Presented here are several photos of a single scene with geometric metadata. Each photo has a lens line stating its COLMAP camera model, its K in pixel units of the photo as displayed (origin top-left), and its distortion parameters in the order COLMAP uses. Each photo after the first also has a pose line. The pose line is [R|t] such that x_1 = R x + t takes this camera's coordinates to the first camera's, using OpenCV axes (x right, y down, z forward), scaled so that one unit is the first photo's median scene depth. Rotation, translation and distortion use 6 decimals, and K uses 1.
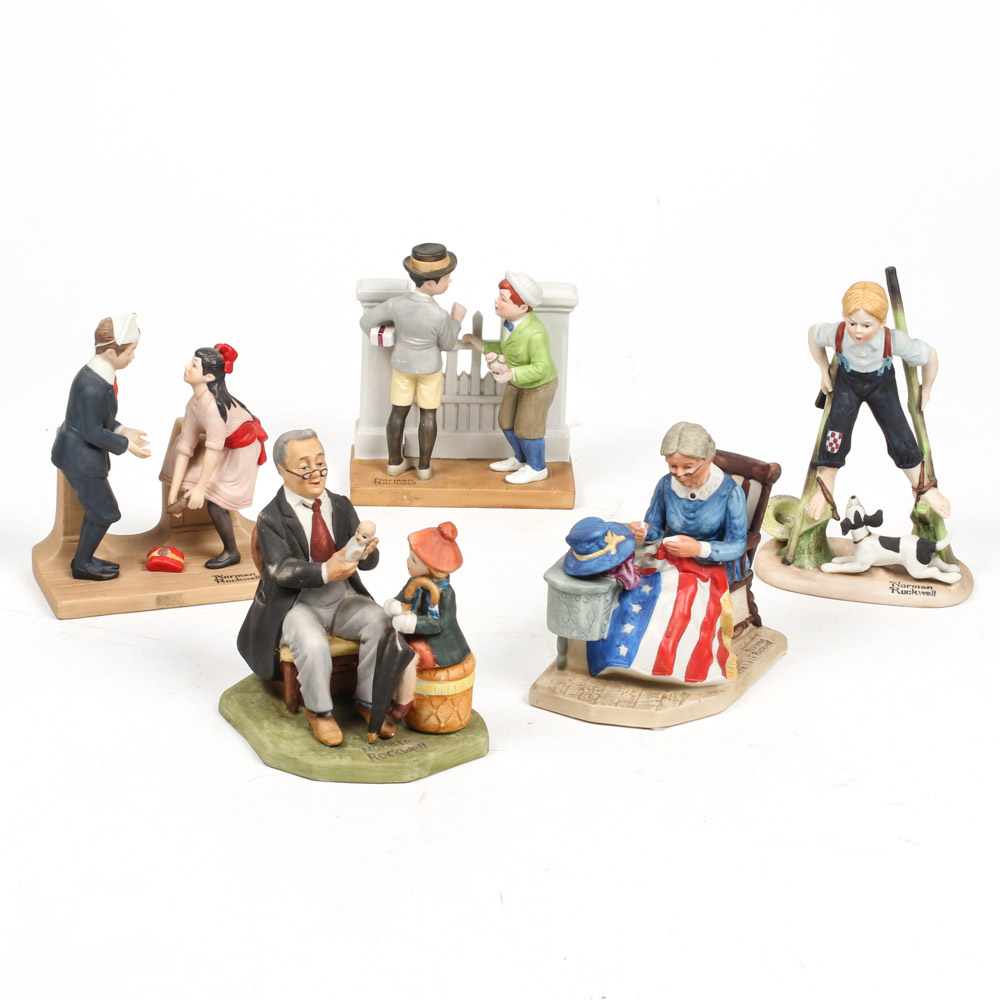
lens RADIAL K [[2371.2, 0, 491.0], [0, 2371.2, 498.0], [0, 0, 1]] dist [-0.112985, 0.000000]
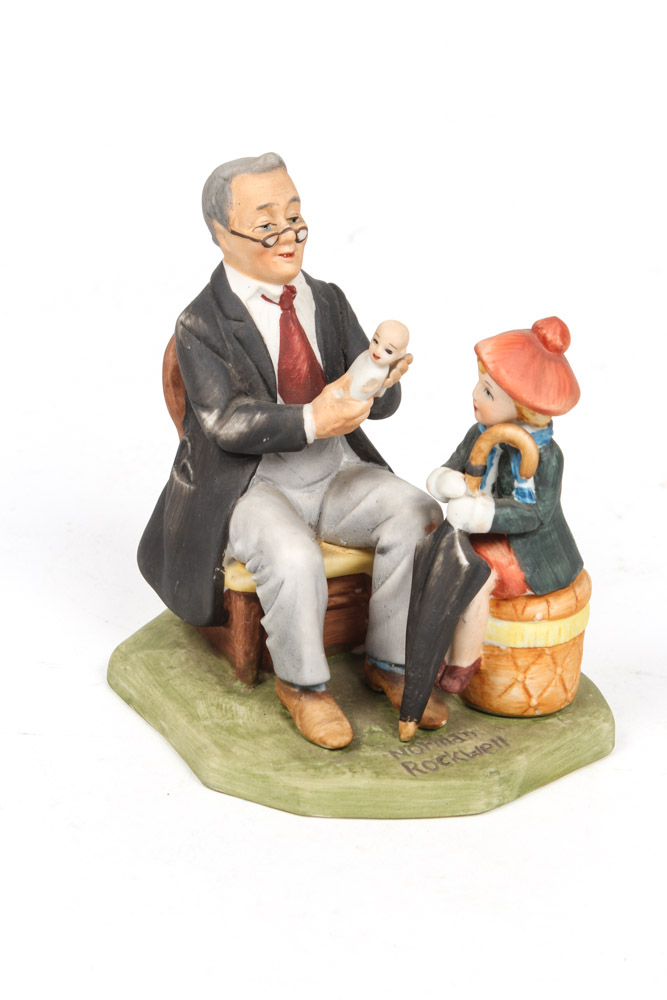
lens RADIAL K [[2274.3, 0, 335.7], [0, 2274.3, 499.5], [0, 0, 1]] dist [-0.028798, 0.000000]
pose [[0.999234, -0.024840, 0.030235, -0.080672], [0.023455, 0.998698, 0.045305, 0.025965], [-0.031321, -0.044562, 0.998516, 0.494550]]
